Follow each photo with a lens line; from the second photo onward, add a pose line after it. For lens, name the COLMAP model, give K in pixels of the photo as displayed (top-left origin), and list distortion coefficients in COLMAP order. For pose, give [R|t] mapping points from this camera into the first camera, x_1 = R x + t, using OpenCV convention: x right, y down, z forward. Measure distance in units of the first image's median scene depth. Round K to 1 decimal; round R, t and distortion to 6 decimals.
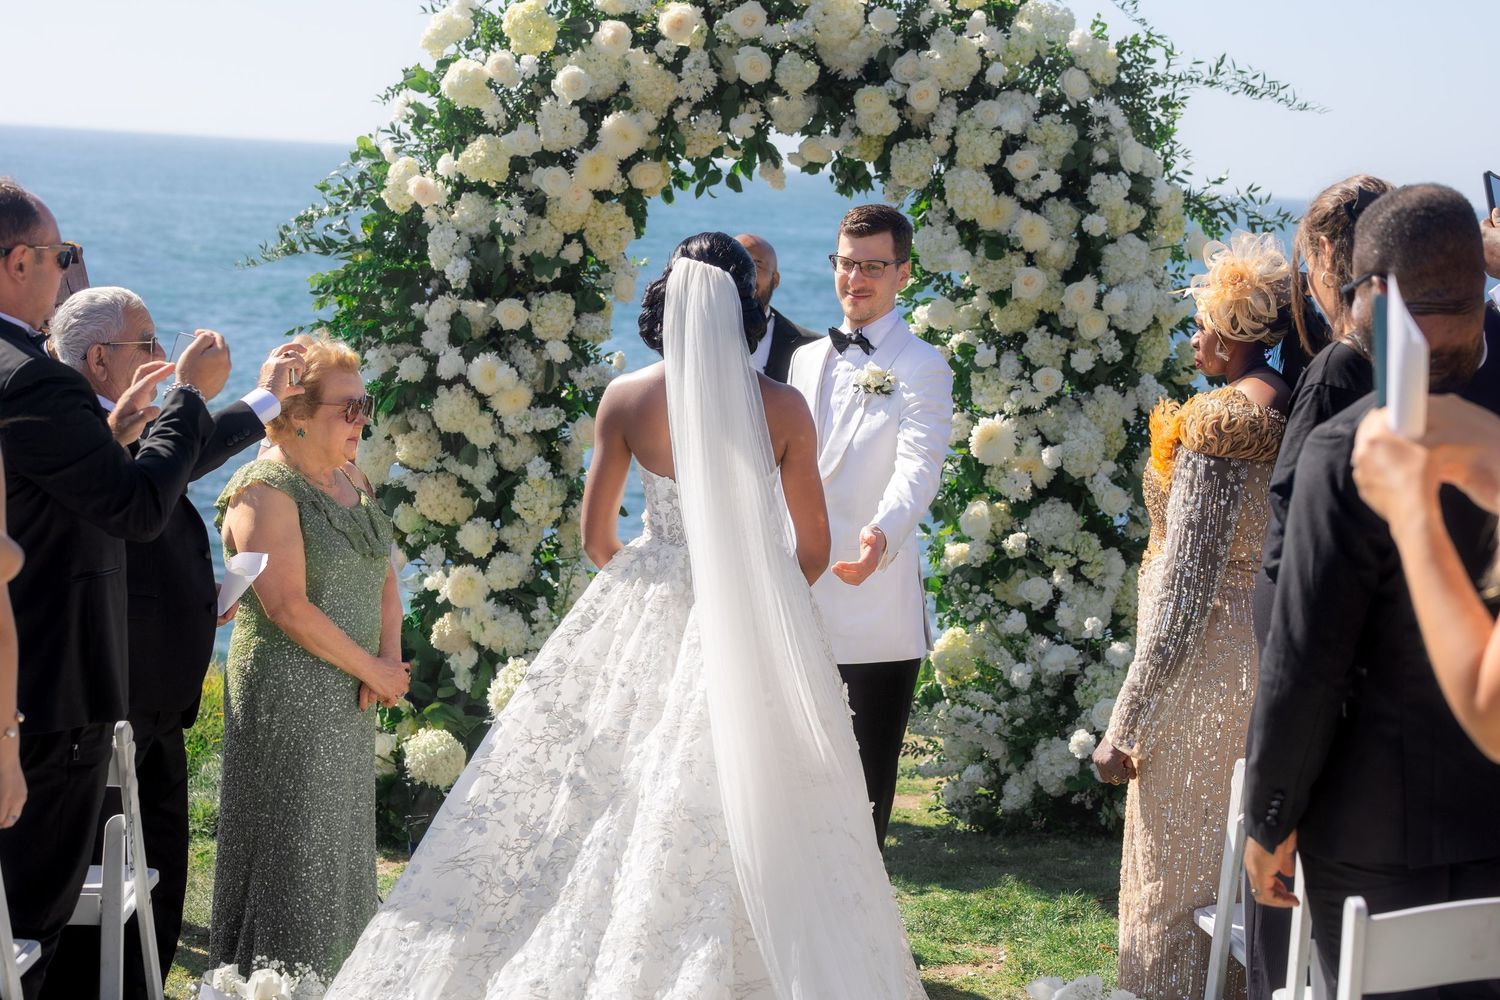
lens RADIAL K [[3660.4, 0, 751.5], [0, 3660.4, 500.4], [0, 0, 1]] dist [0.038084, 0.000000]
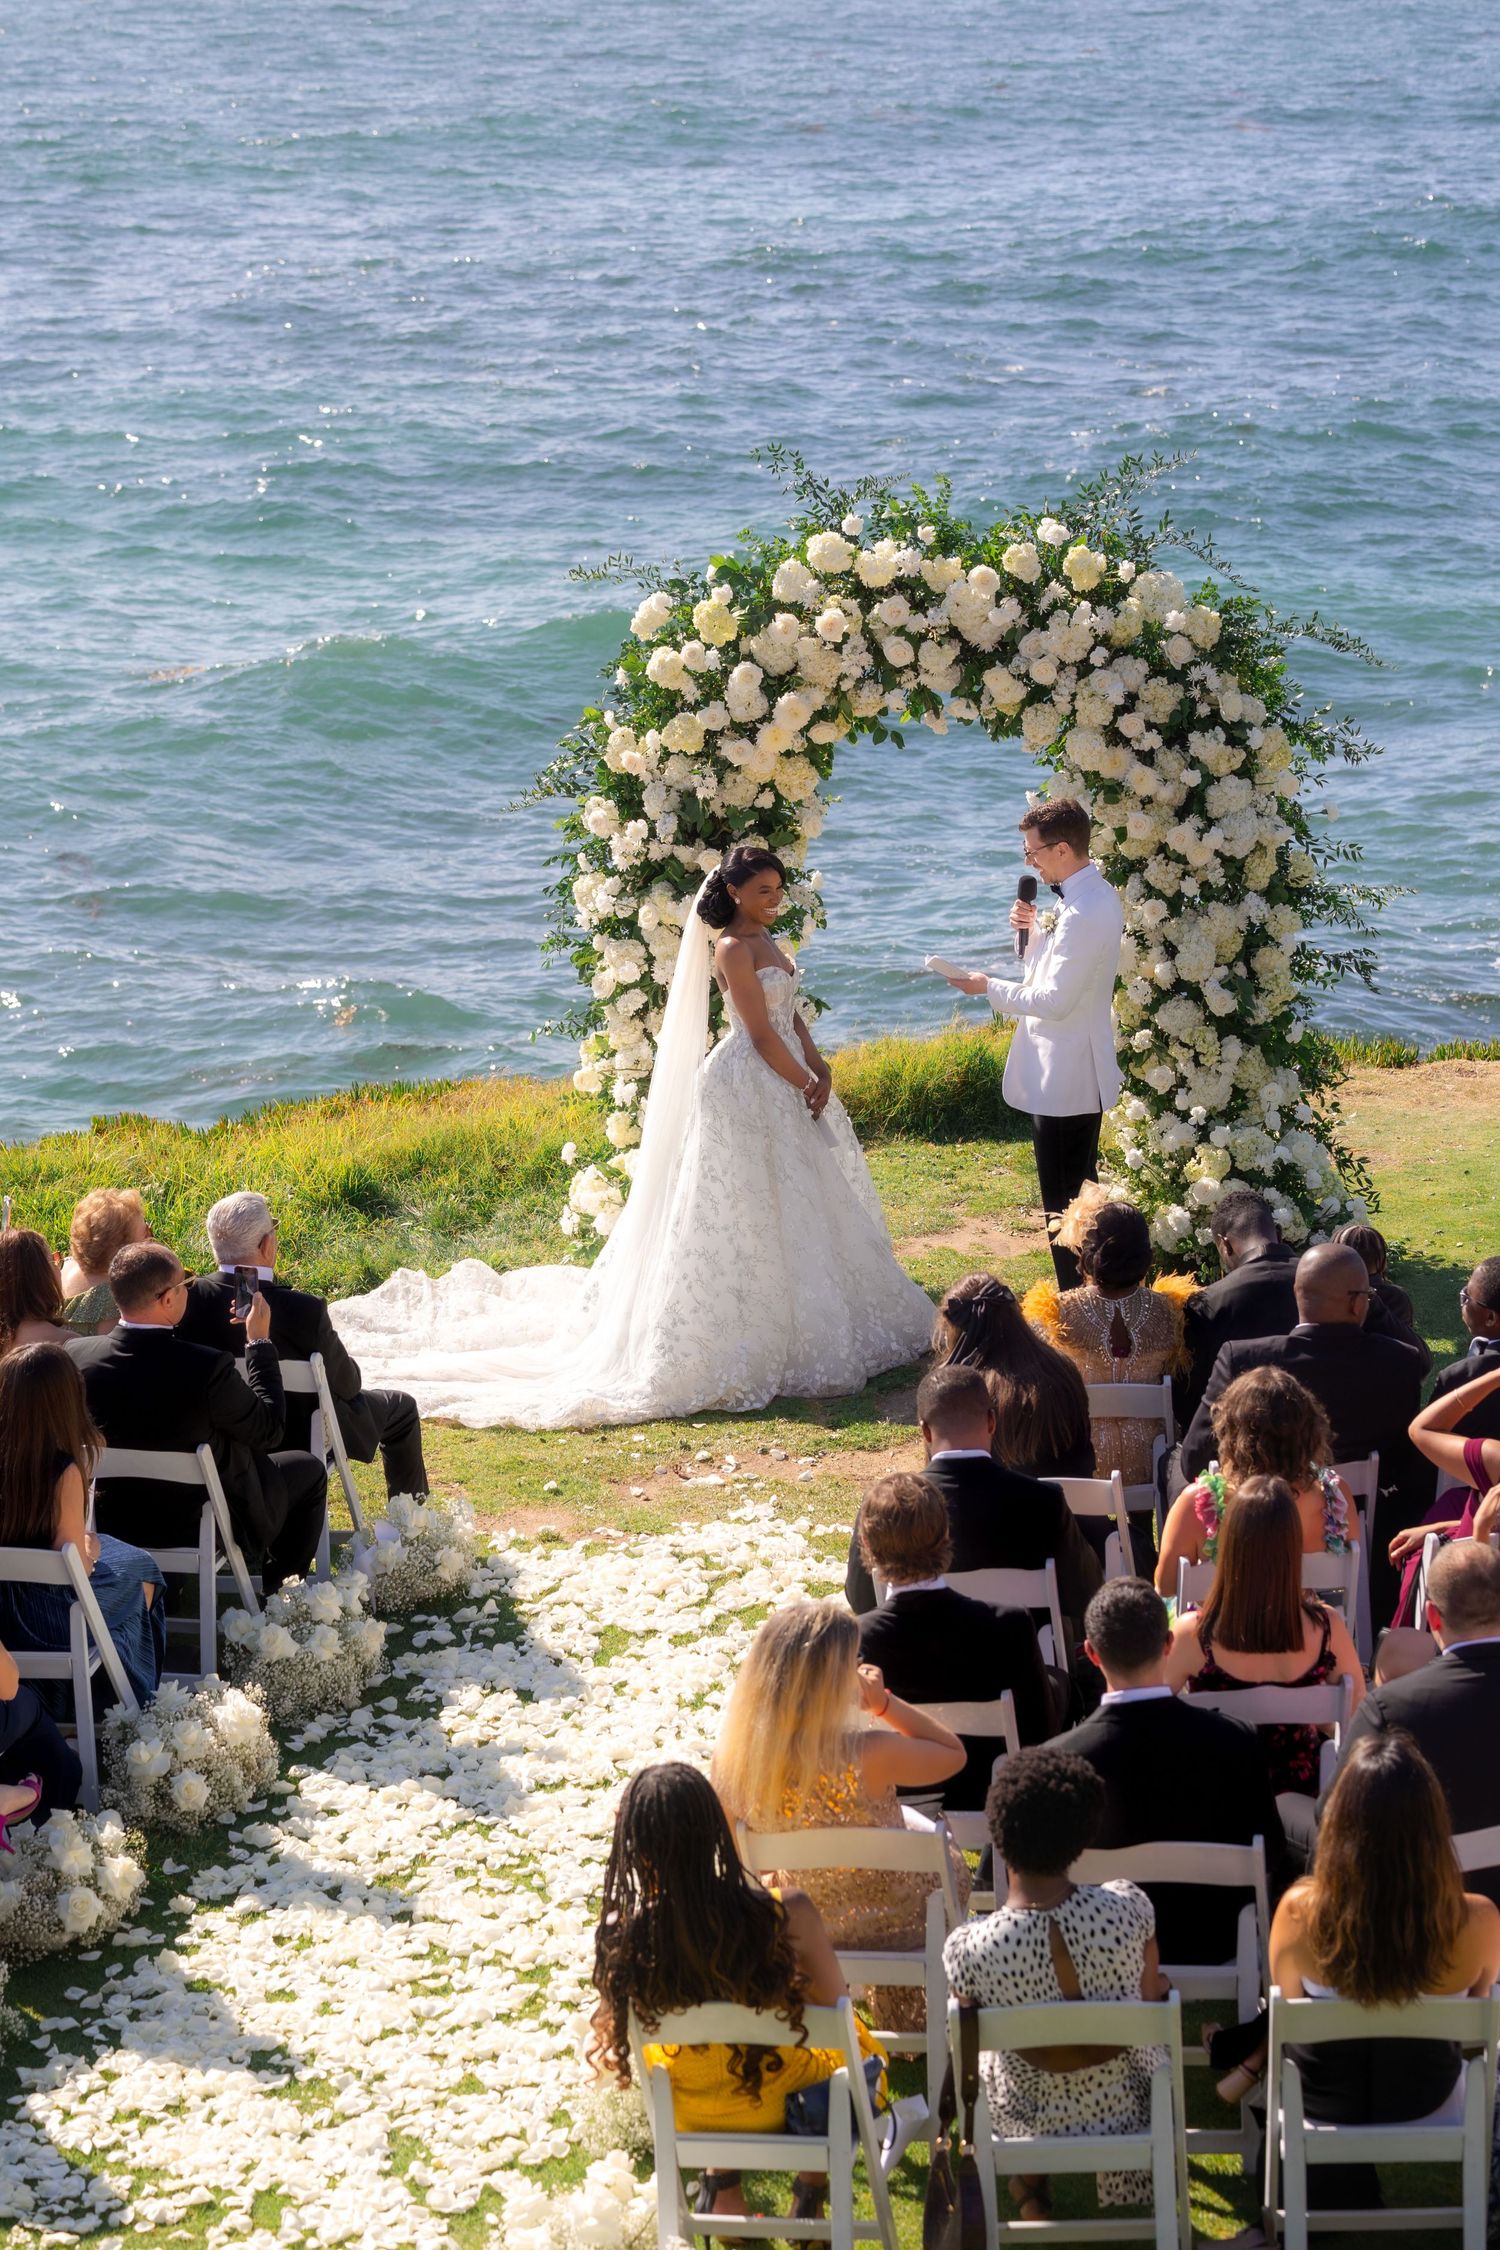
lens RADIAL K [[5490.6, 0, 750.5], [0, 5490.6, 1122.1], [0, 0, 1]] dist [0.038084, 0.000000]
pose [[0.982913, -0.015697, -0.183403, 0.274460], [0.043717, 0.987756, 0.149753, -0.234337], [0.178806, -0.155212, 0.971564, -0.755234]]
